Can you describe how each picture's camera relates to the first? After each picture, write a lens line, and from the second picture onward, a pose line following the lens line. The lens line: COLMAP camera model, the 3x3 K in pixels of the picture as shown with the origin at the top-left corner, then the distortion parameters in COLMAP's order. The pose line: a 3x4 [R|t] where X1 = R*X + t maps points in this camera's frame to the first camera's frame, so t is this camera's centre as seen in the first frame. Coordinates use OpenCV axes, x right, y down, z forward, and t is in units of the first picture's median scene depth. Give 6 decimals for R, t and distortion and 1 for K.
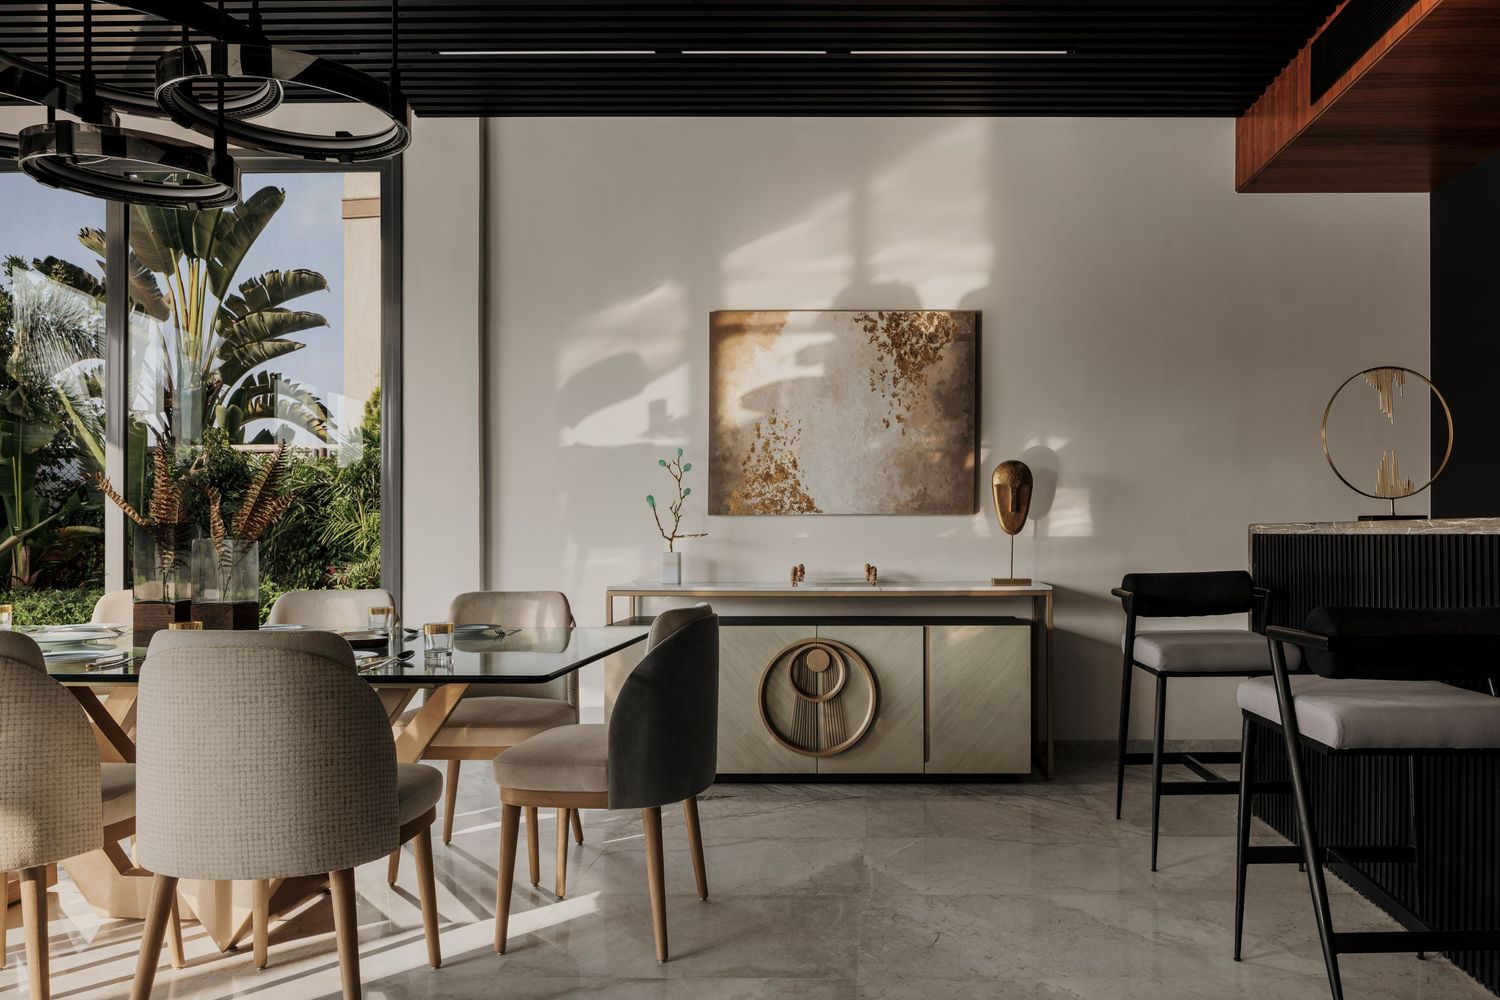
lens RADIAL K [[1051.6, 0, 749.7], [0, 1051.6, 535.4], [0, 0, 1]] dist [-0.002919, -0.001365]
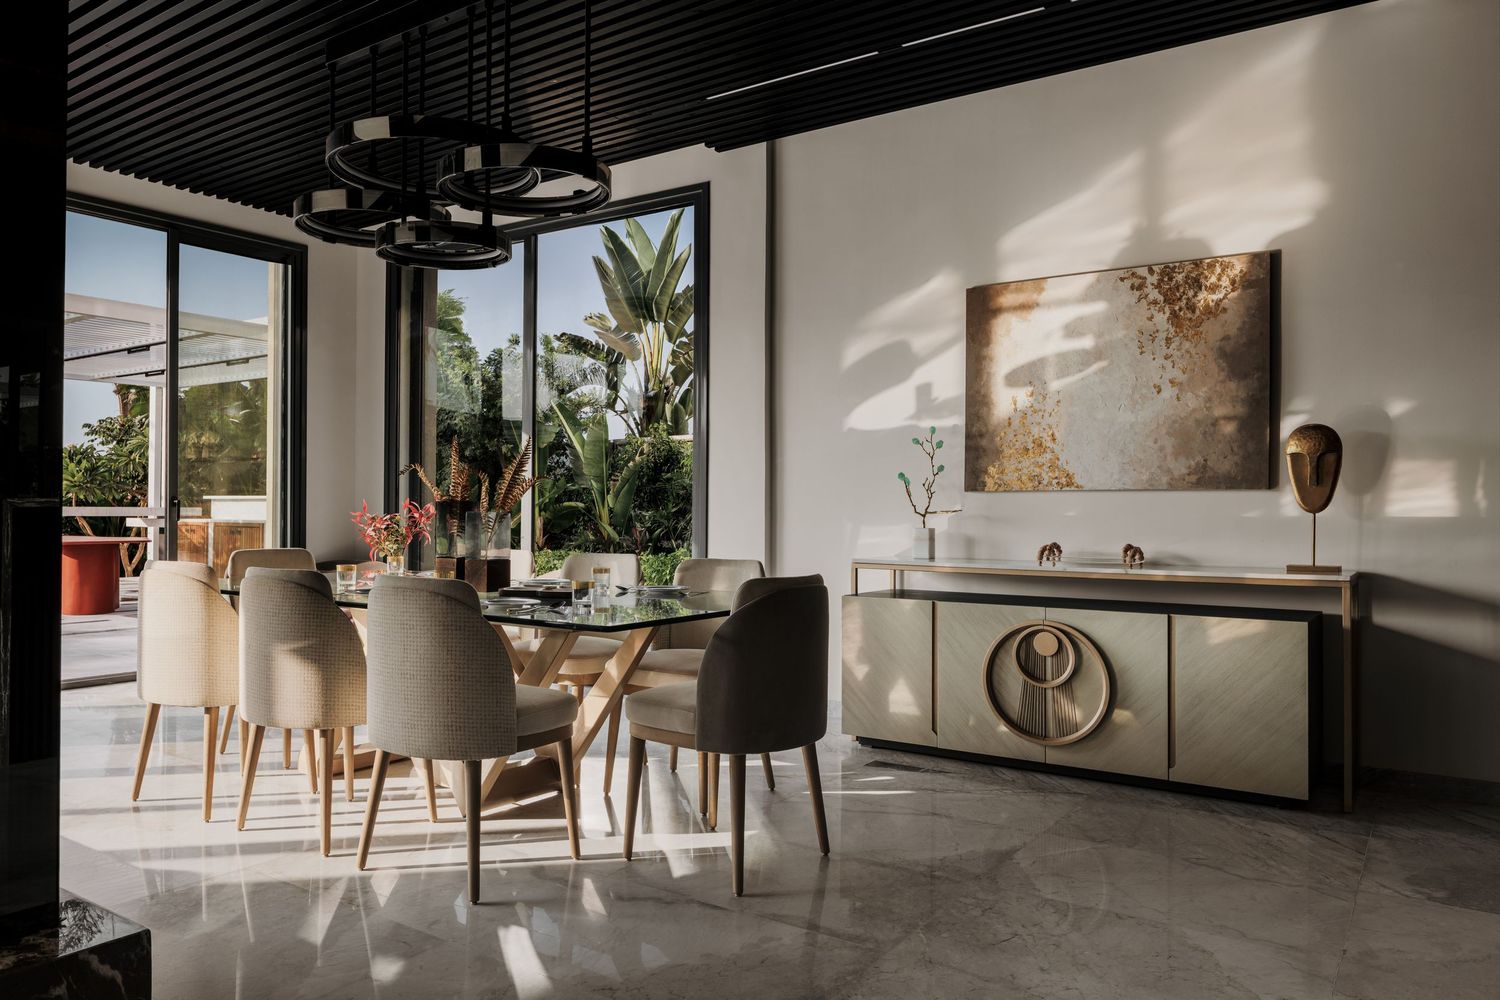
lens RADIAL K [[1025.5, 0, 684.6], [0, 1025.5, 498.5], [0, 0, 1]] dist [0.000568, 0.000958]
pose [[0.821251, -0.001435, -0.570566, 0.299177], [-0.005909, 0.999922, -0.011020, -0.000351], [0.570537, 0.012422, 0.821178, 0.046016]]
